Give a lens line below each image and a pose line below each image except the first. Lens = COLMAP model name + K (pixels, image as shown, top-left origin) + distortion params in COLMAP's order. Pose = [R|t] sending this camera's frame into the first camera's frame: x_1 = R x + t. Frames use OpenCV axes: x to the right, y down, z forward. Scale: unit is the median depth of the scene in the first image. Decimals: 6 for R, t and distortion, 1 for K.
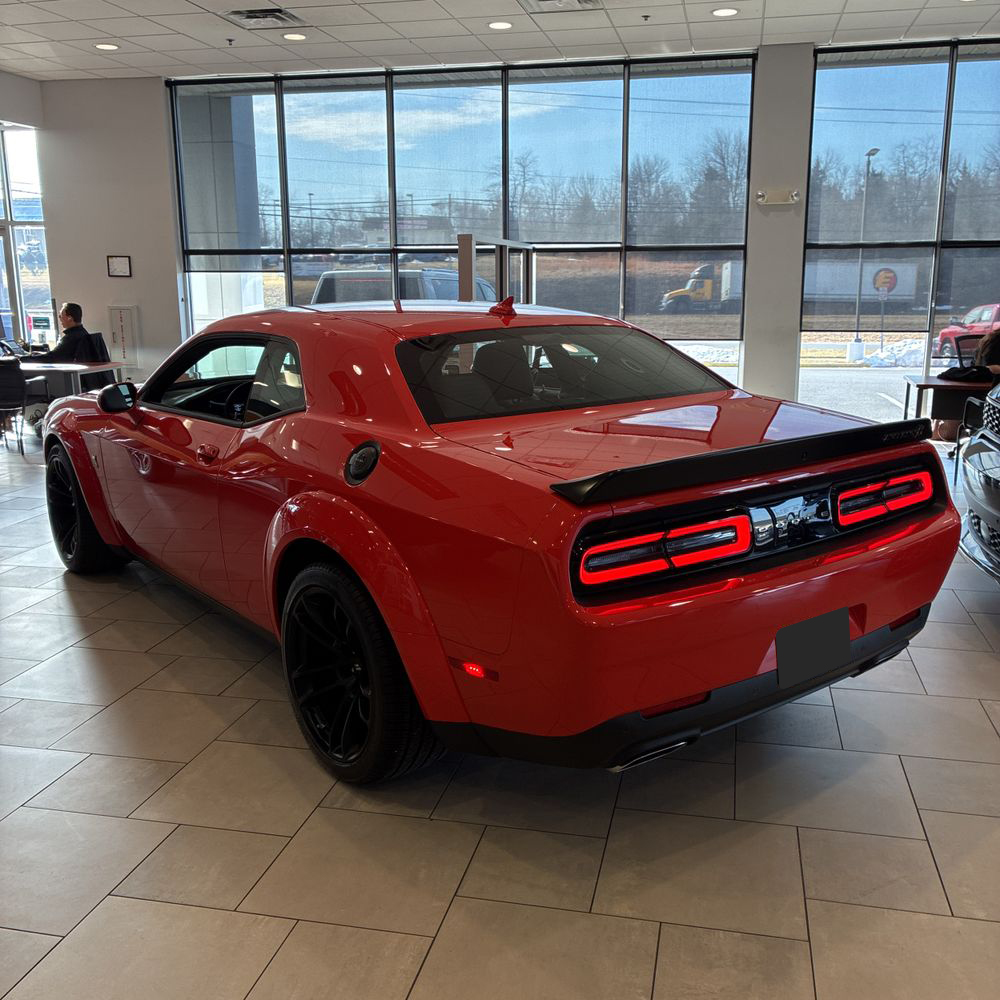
lens RADIAL K [[1018.2, 0, 510.1], [0, 1018.2, 494.5], [0, 0, 1]] dist [0.024968, 0.000000]
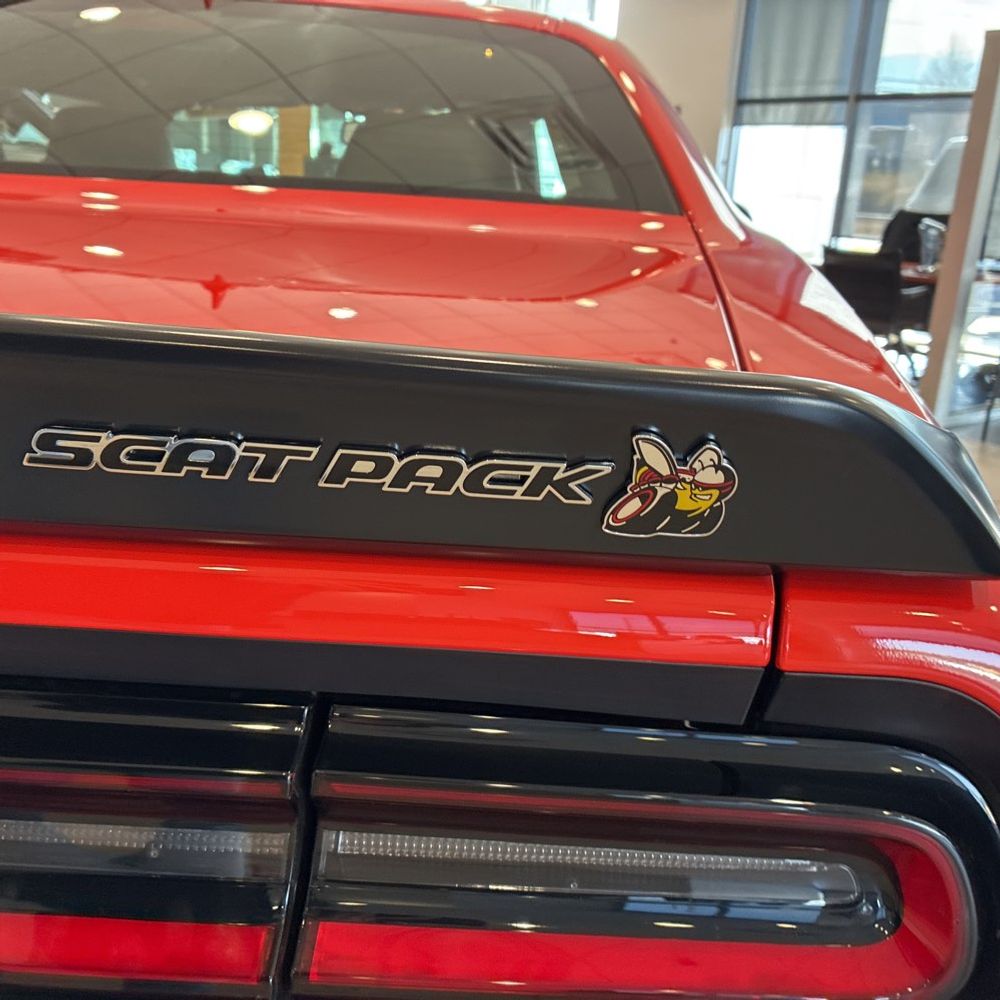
lens RADIAL K [[1018.2, 0, 485.4], [0, 1018.2, 508.1], [0, 0, 1]] dist [0.024968, 0.000000]
pose [[0.722192, 0.254578, -0.643140, 0.153128], [-0.192988, 0.967043, 0.166082, -0.025431], [0.664225, 0.004175, 0.747521, 0.296881]]
